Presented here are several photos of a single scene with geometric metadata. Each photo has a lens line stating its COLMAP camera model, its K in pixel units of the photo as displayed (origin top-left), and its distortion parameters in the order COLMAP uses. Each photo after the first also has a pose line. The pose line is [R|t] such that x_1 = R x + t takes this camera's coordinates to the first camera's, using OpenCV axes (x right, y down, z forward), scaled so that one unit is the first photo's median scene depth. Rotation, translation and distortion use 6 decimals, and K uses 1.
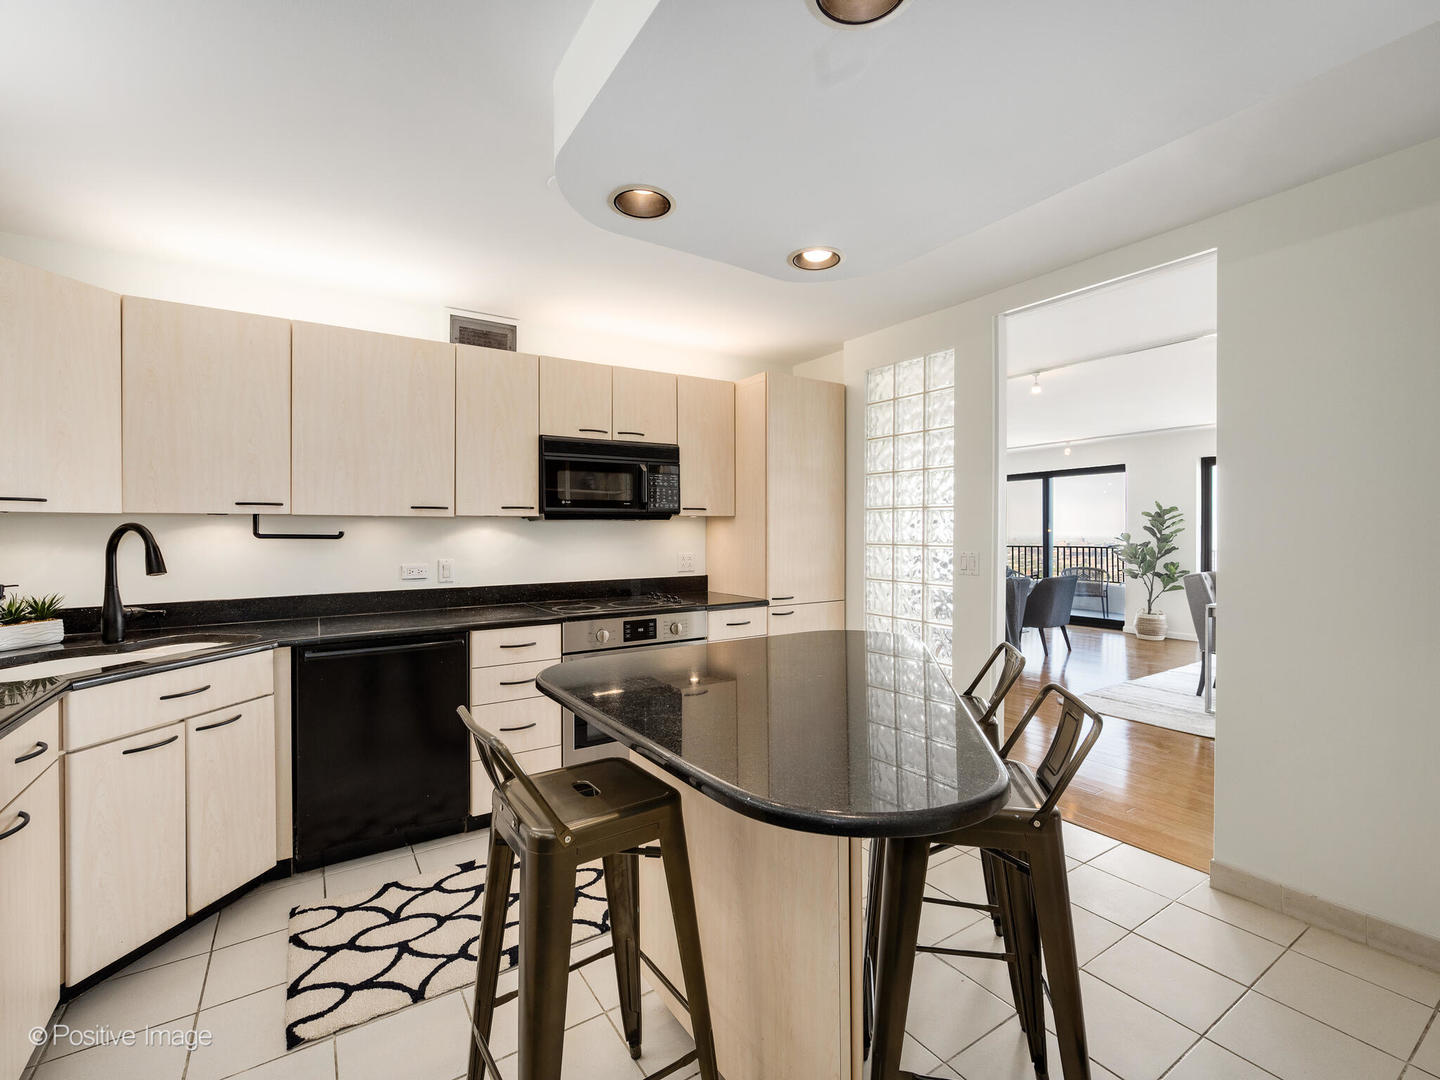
lens RADIAL K [[648.9, 0, 706.7], [0, 648.9, 545.7], [0, 0, 1]] dist [0.000264, 0.000665]
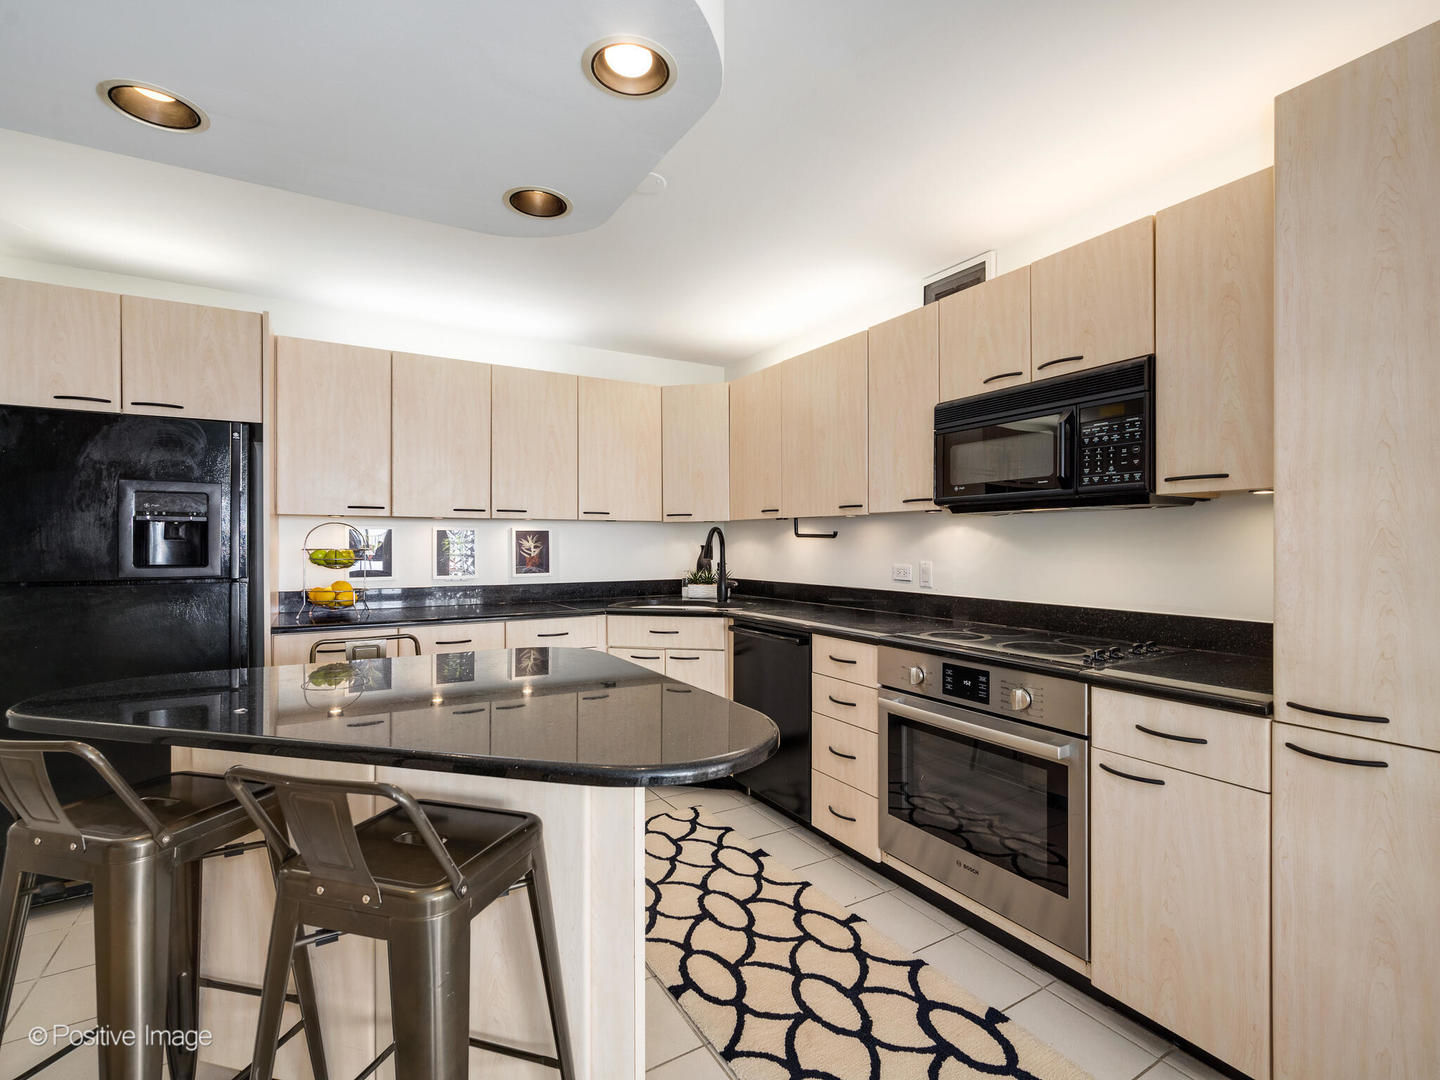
lens RADIAL K [[648.9, 0, 706.7], [0, 648.9, 545.7], [0, 0, 1]] dist [0.000264, 0.000665]
pose [[-0.027908, 0.013329, -0.999522, 0.541051], [-0.015801, 0.999780, 0.013774, -0.008779], [0.999486, 0.016178, -0.027691, 0.770449]]
